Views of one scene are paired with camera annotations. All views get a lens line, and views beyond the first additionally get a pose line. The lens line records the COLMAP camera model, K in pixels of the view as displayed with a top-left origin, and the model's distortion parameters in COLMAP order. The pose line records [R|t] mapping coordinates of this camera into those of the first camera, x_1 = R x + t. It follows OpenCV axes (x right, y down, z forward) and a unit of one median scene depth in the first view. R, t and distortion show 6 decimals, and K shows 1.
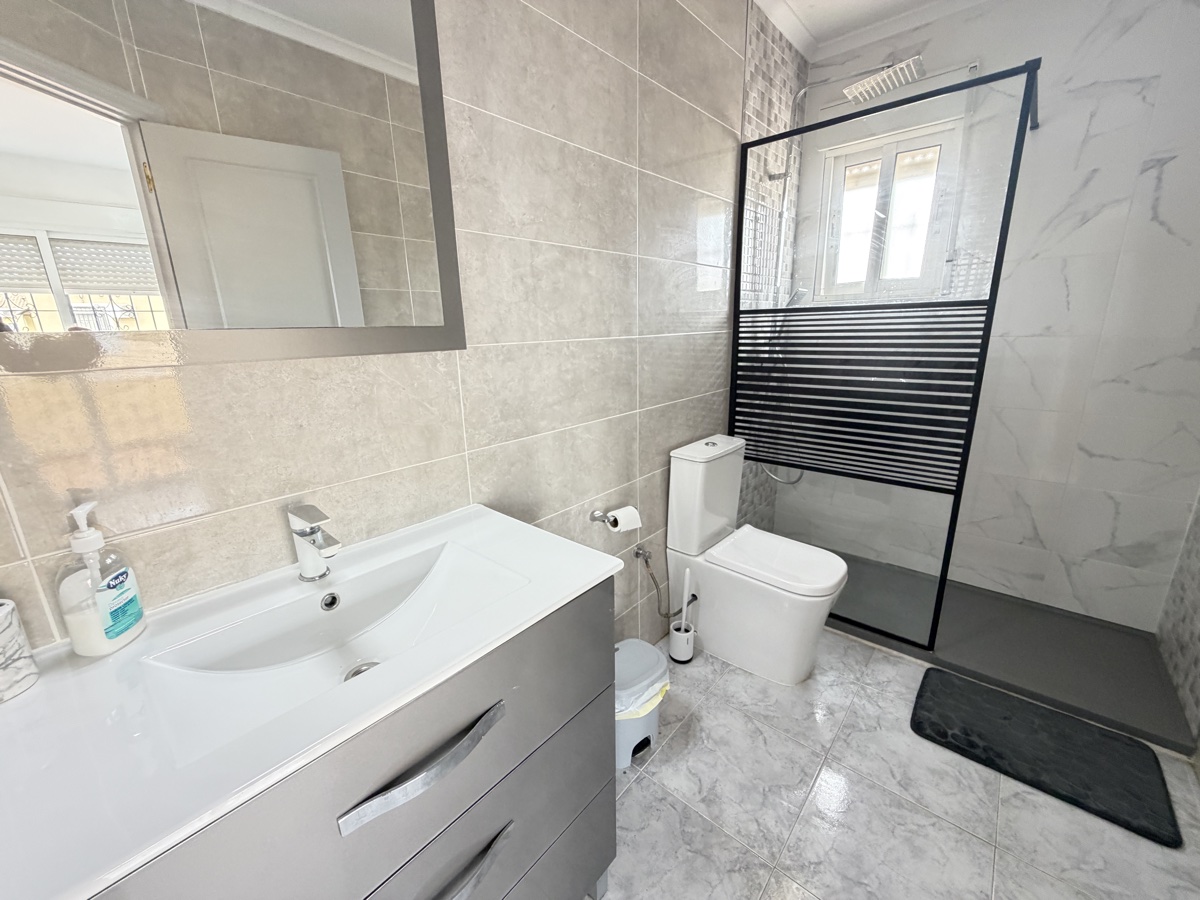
lens RADIAL K [[479.8, 0, 596.9], [0, 479.8, 452.7], [0, 0, 1]] dist [0.002219, -0.000738]
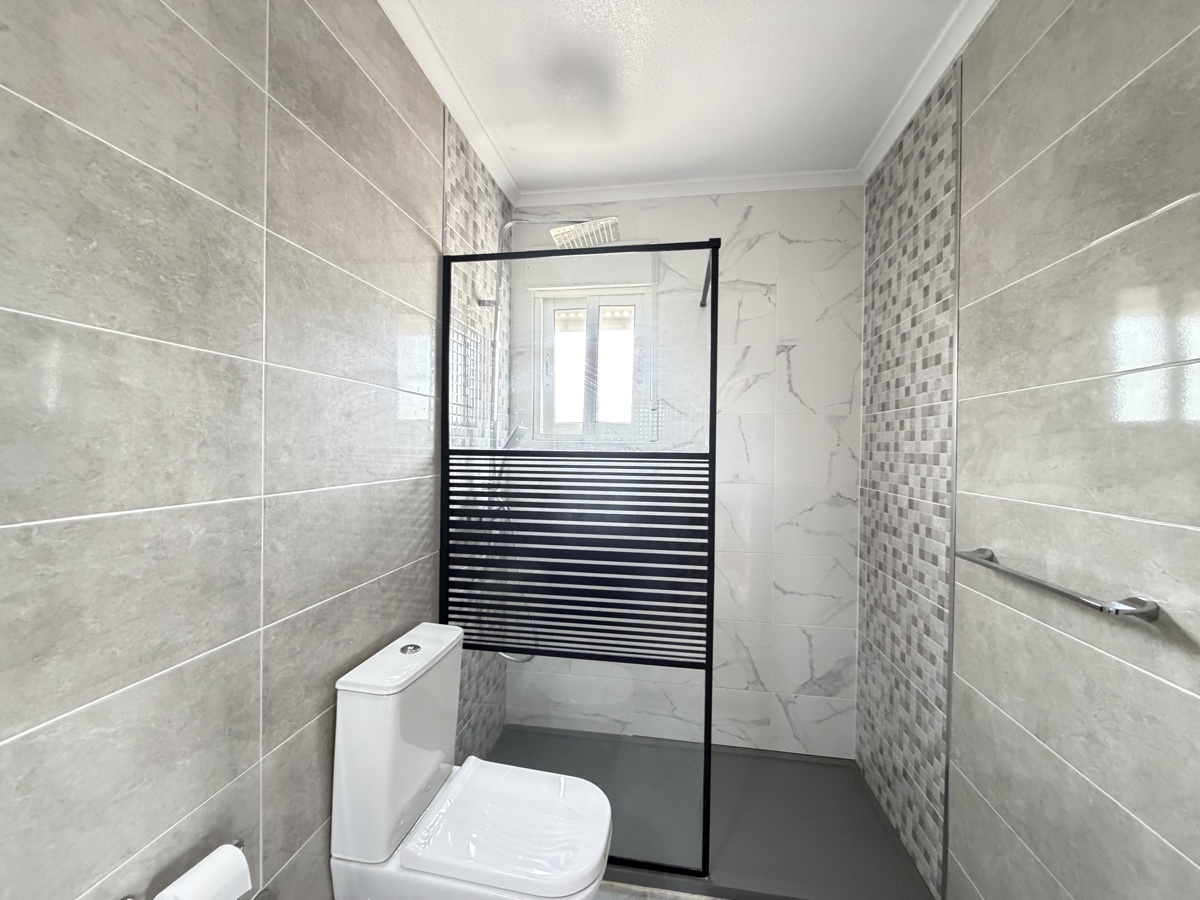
lens RADIAL K [[479.8, 0, 598.5], [0, 479.8, 450.2], [0, 0, 1]] dist [0.002219, -0.000738]
pose [[0.845391, 0.032507, 0.533157, 0.100973], [0.103332, 0.969339, -0.222947, -0.111325], [-0.524057, 0.243569, 0.816111, 0.277272]]
